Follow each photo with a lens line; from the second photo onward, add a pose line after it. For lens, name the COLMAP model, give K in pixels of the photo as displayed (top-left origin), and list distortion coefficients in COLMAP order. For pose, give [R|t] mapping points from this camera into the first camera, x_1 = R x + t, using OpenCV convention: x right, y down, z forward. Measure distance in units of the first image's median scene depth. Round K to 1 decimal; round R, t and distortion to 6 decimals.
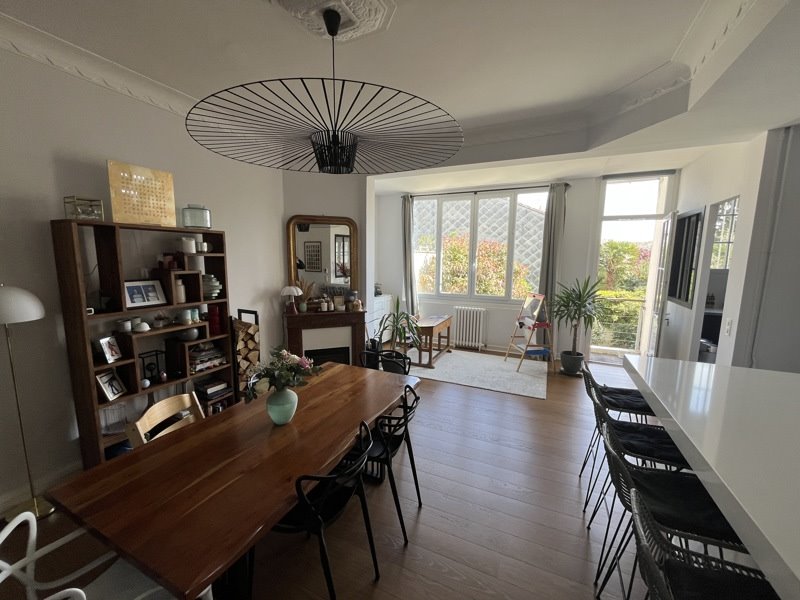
lens RADIAL K [[322.8, 0, 397.1], [0, 322.8, 301.7], [0, 0, 1]] dist [-0.003916, -0.000539]
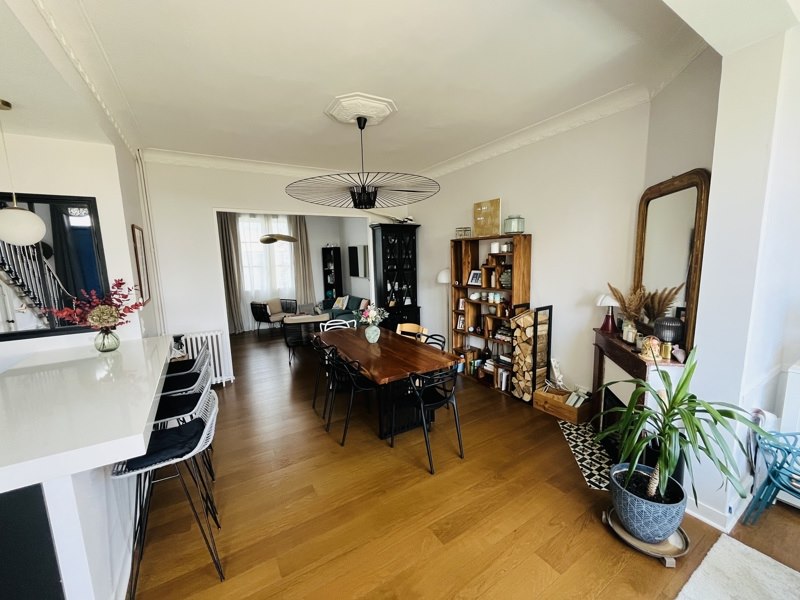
lens RADIAL K [[322.8, 0, 397.1], [0, 322.8, 301.7], [0, 0, 1]] dist [-0.003916, -0.000539]
pose [[-0.547102, 0.121138, -0.828254, 0.505003], [-0.091173, 0.974962, 0.202819, -0.122334], [0.832086, 0.186477, -0.522359, 0.910632]]
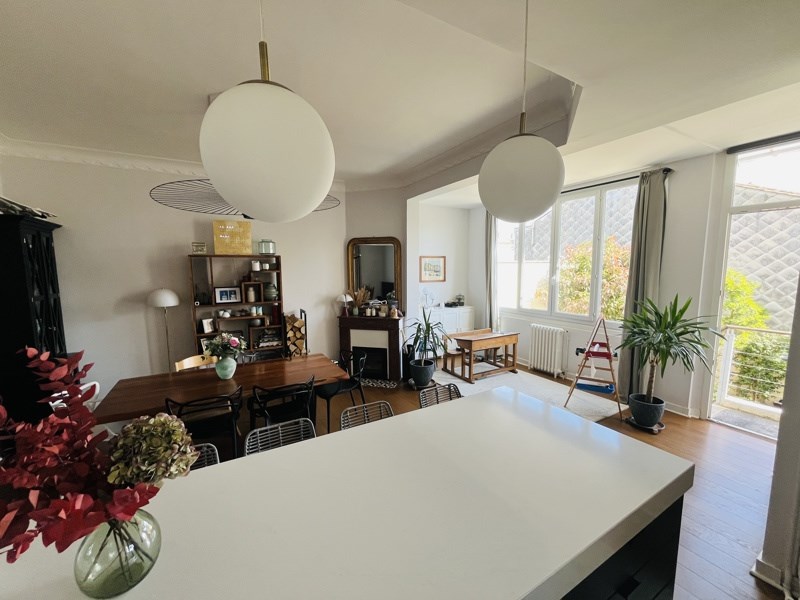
lens RADIAL K [[322.8, 0, 397.1], [0, 322.8, 301.7], [0, 0, 1]] dist [-0.003916, -0.000539]
pose [[0.819809, 0.047980, -0.570623, 0.531877], [-0.064469, 0.997882, -0.008717, -0.019690], [0.568996, 0.043933, 0.821166, 0.066135]]
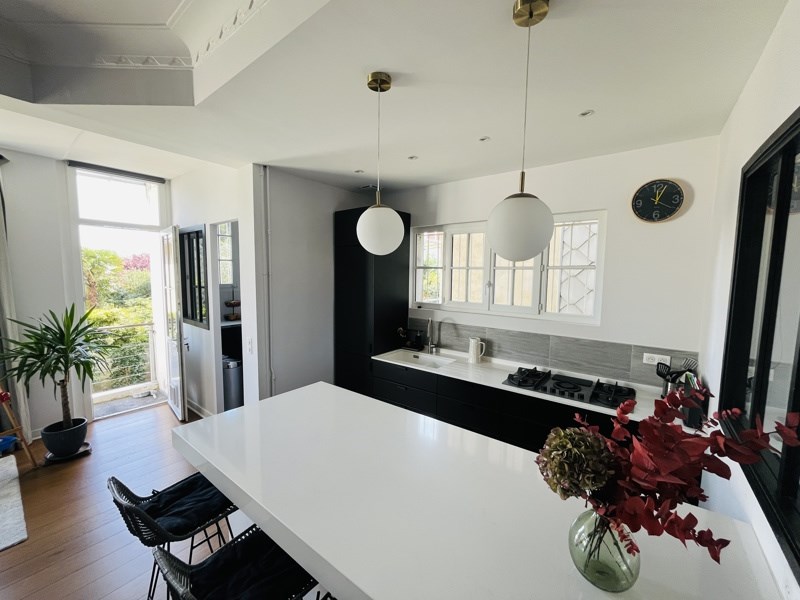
lens RADIAL K [[322.8, 0, 397.1], [0, 322.8, 301.7], [0, 0, 1]] dist [-0.003916, -0.000539]
pose [[0.219951, -0.096435, 0.970733, 0.097272], [0.122060, 0.990002, 0.070693, -0.053235], [-0.967844, 0.102938, 0.229523, 0.198540]]
